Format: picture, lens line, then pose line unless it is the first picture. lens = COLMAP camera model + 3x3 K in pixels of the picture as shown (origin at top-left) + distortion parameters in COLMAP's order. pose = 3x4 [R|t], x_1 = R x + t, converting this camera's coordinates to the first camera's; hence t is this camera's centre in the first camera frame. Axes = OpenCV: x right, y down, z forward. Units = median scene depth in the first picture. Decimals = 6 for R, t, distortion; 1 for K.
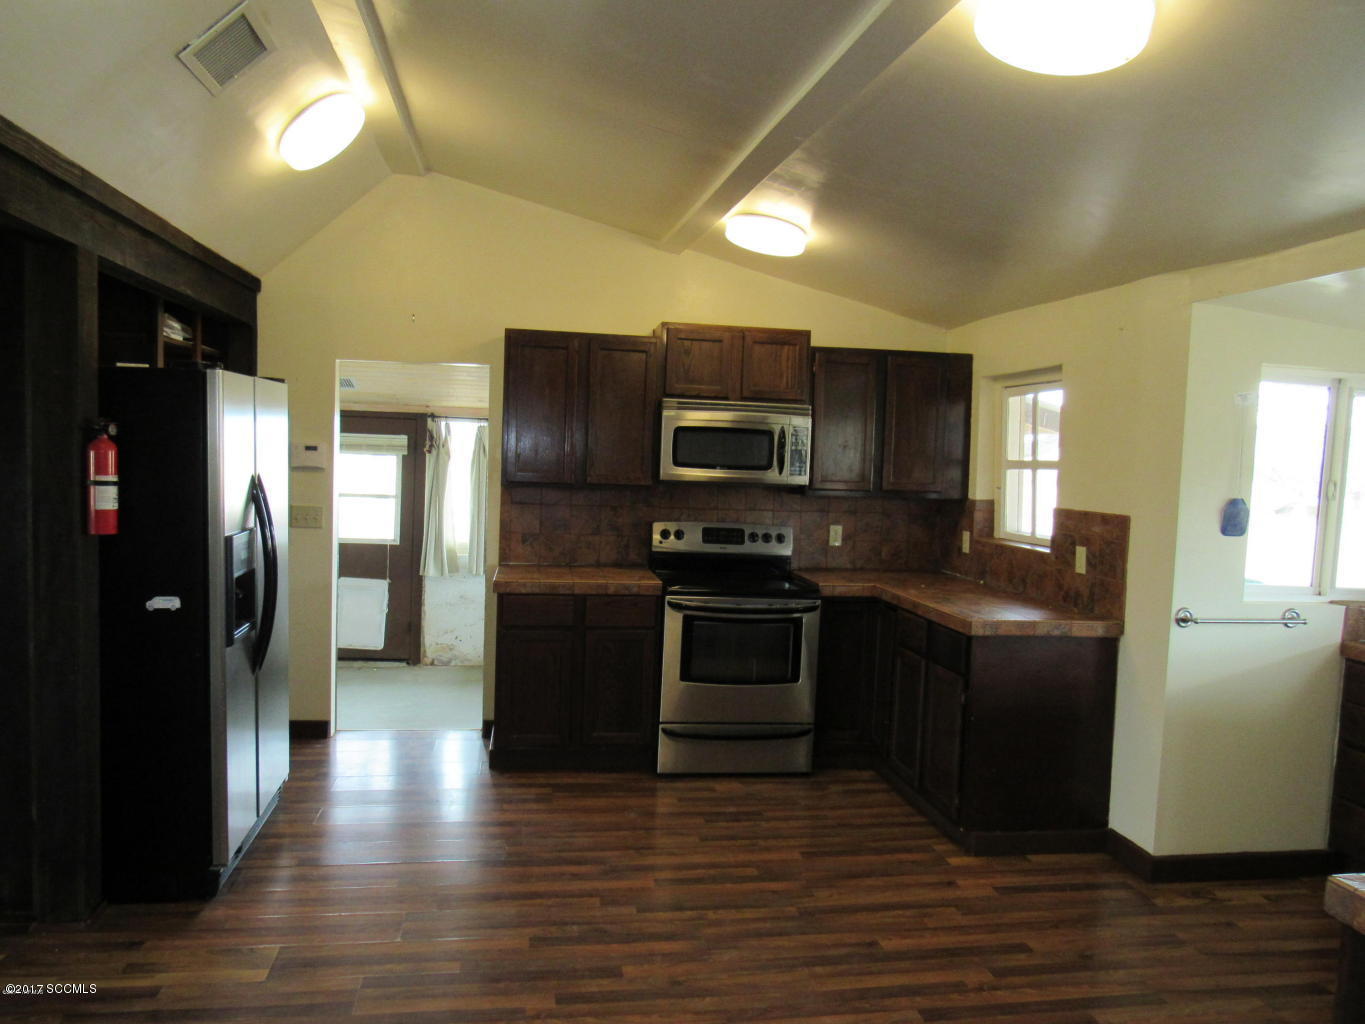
lens RADIAL K [[985.7, 0, 681.4], [0, 985.7, 512.4], [0, 0, 1]] dist [-0.024347, 0.009755]
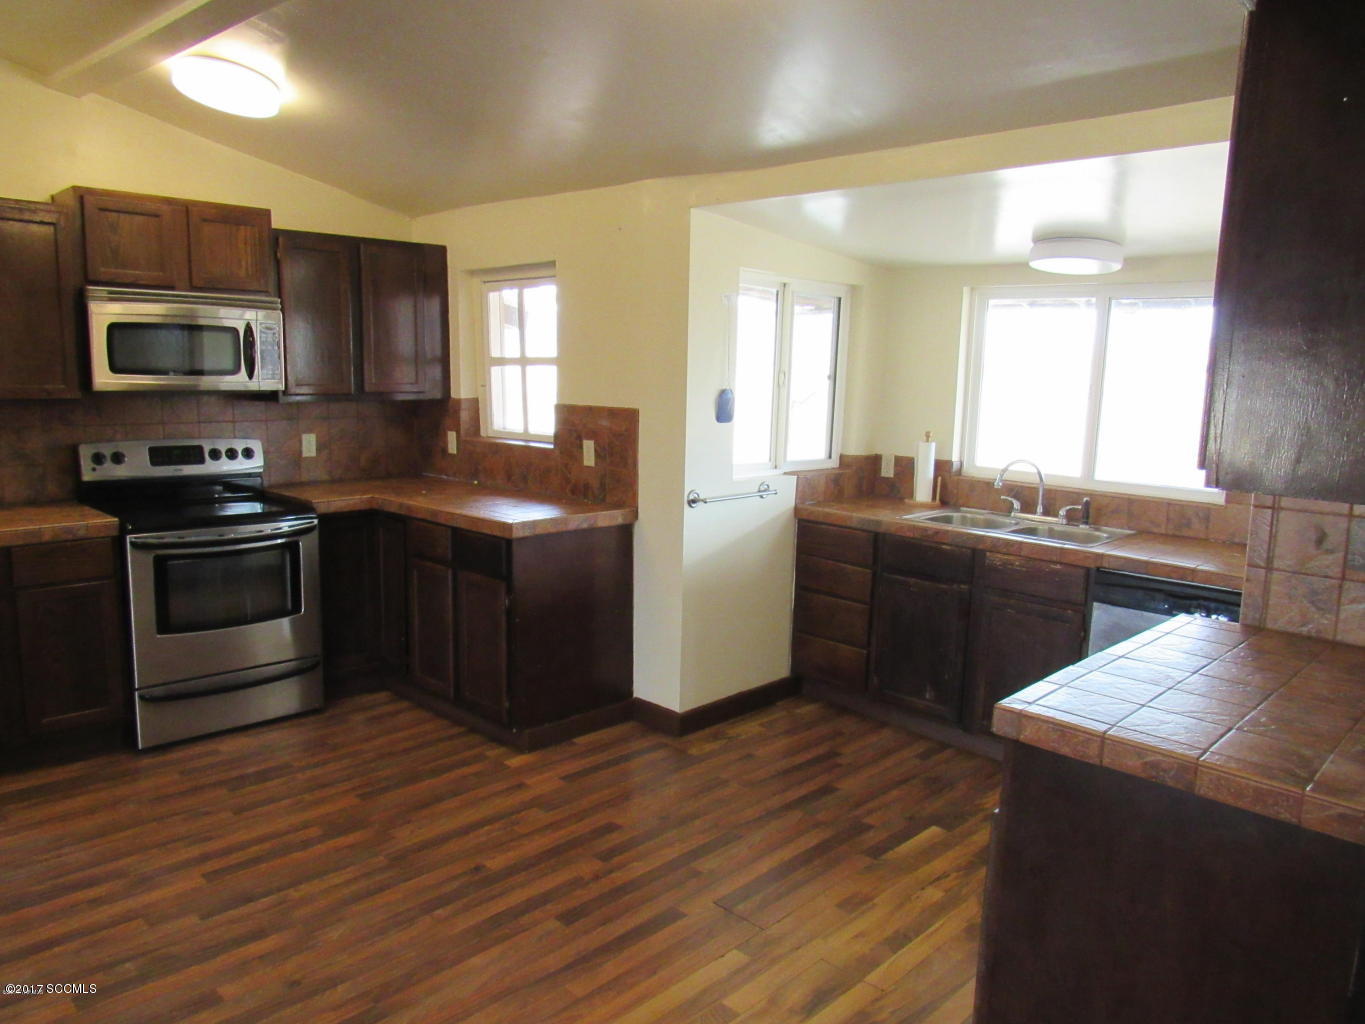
lens RADIAL K [[985.7, 0, 681.6], [0, 985.7, 510.2], [0, 0, 1]] dist [-0.024347, 0.009755]
pose [[0.804577, -0.107957, 0.583953, -0.127628], [0.045724, 0.991680, 0.120336, -0.012650], [-0.592085, -0.070119, 0.802819, 0.095893]]
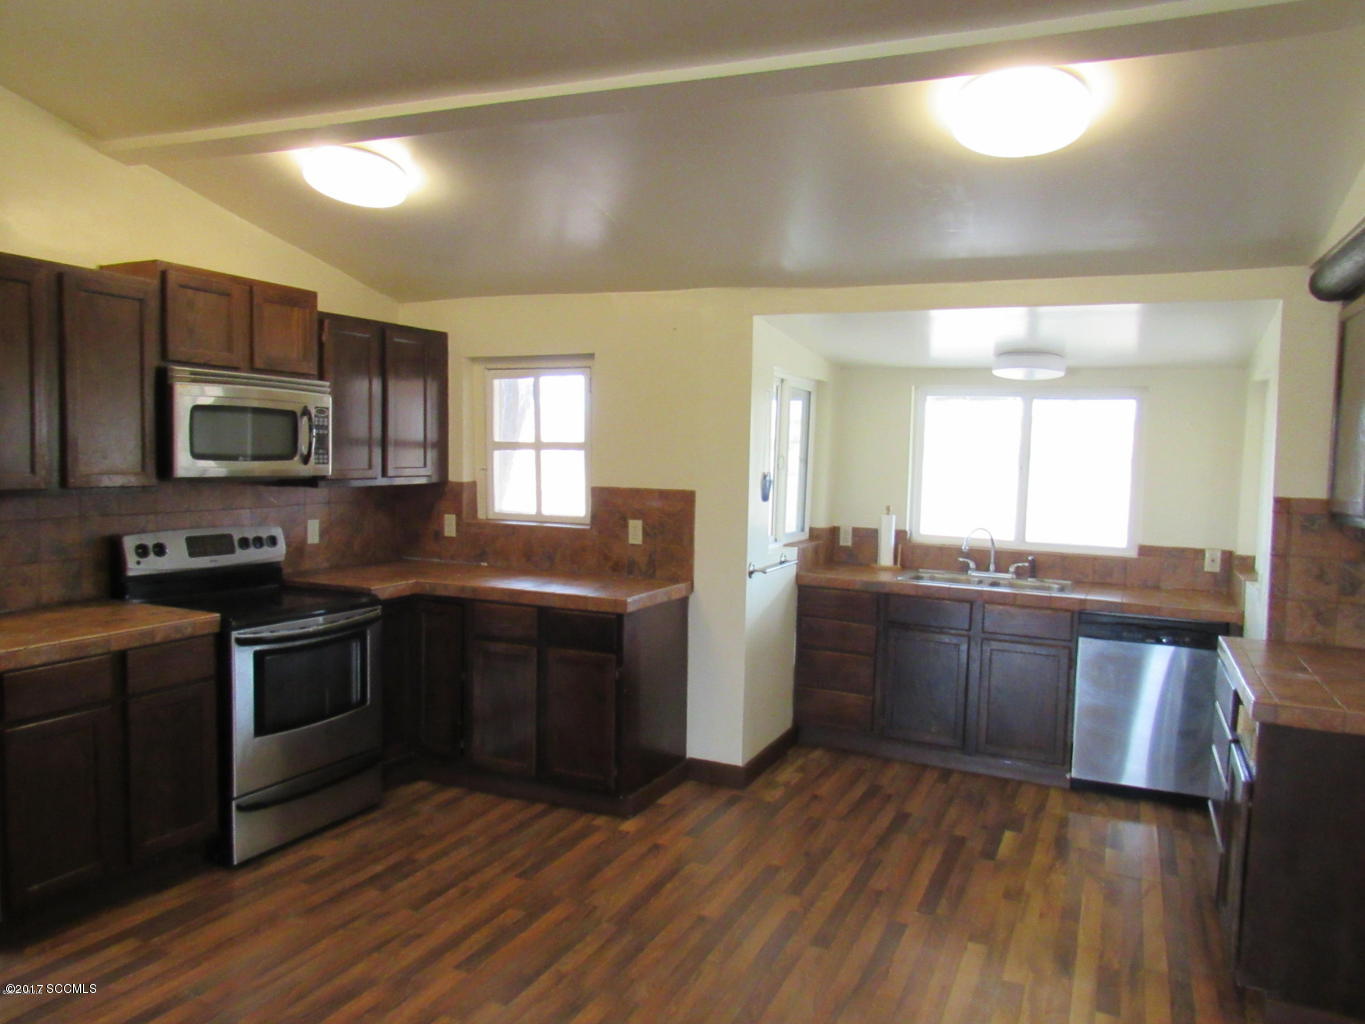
lens RADIAL K [[985.7, 0, 667.2], [0, 985.7, 514.1], [0, 0, 1]] dist [-0.024347, 0.009755]
pose [[0.563809, -0.079039, 0.822114, -0.480545], [0.048526, 0.996861, 0.062561, -0.039169], [-0.824478, 0.004621, 0.565875, 0.327477]]
